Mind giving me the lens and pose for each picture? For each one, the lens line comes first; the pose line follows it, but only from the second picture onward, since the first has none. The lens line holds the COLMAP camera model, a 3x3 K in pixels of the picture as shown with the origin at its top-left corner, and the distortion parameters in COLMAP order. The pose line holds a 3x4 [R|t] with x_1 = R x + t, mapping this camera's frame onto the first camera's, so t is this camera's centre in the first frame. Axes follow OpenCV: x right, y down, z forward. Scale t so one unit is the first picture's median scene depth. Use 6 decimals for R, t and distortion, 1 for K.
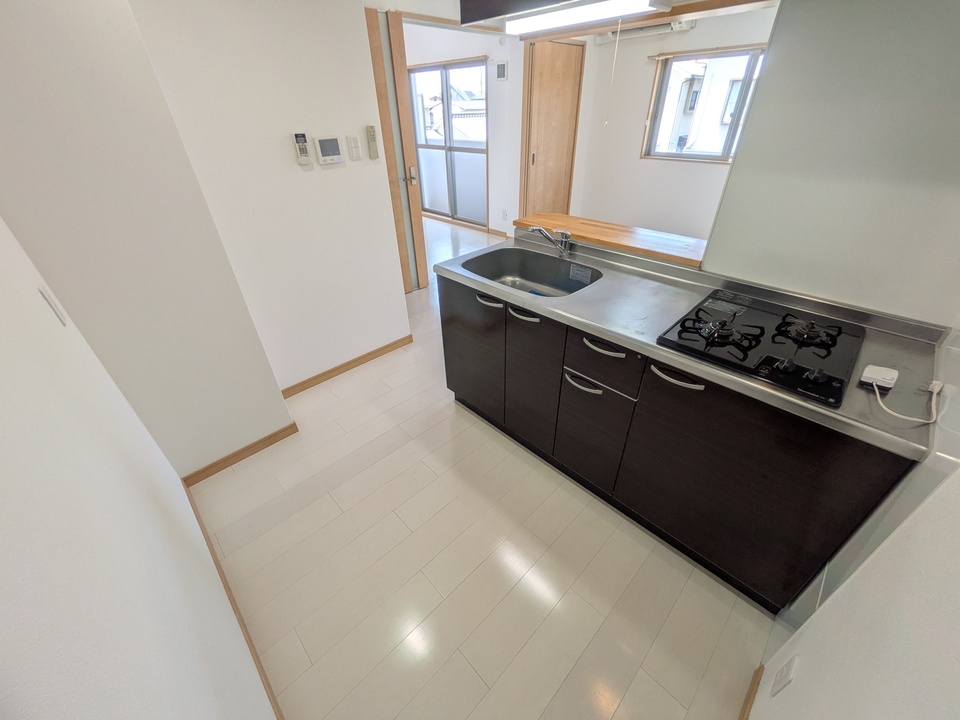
lens RADIAL K [[381.2, 0, 487.1], [0, 381.2, 357.1], [0, 0, 1]] dist [0.001060, -0.000899]
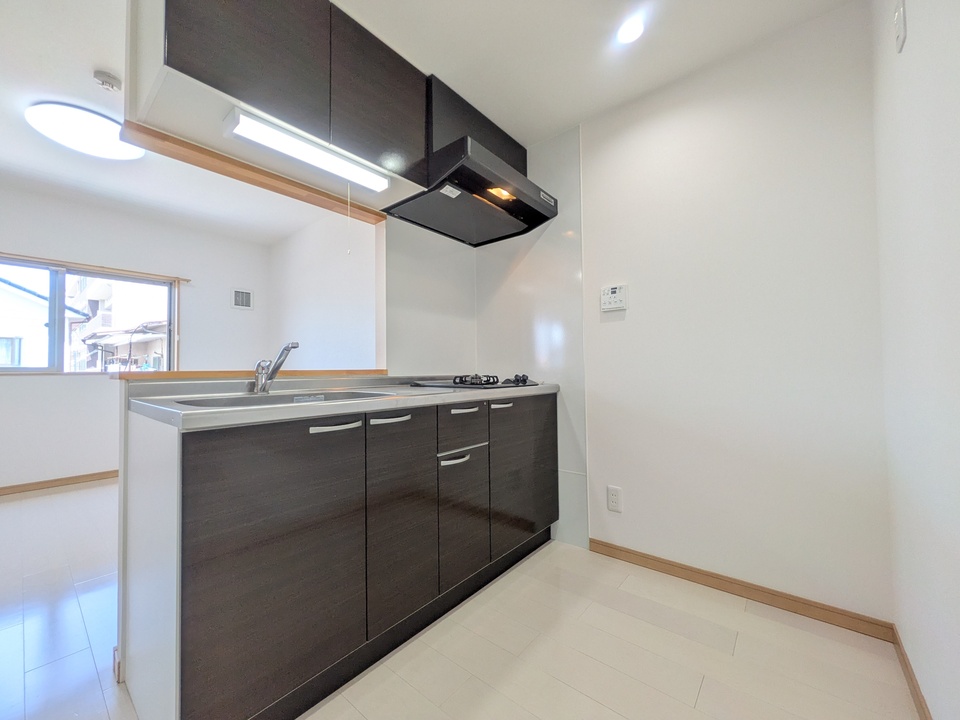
lens RADIAL K [[381.2, 0, 482.8], [0, 381.2, 360.2], [0, 0, 1]] dist [0.001060, -0.000899]
pose [[-0.098880, 0.048047, 0.993939, -0.595758], [0.555054, 0.831679, 0.015015, -0.096697], [-0.825916, 0.553174, -0.108905, 0.693375]]
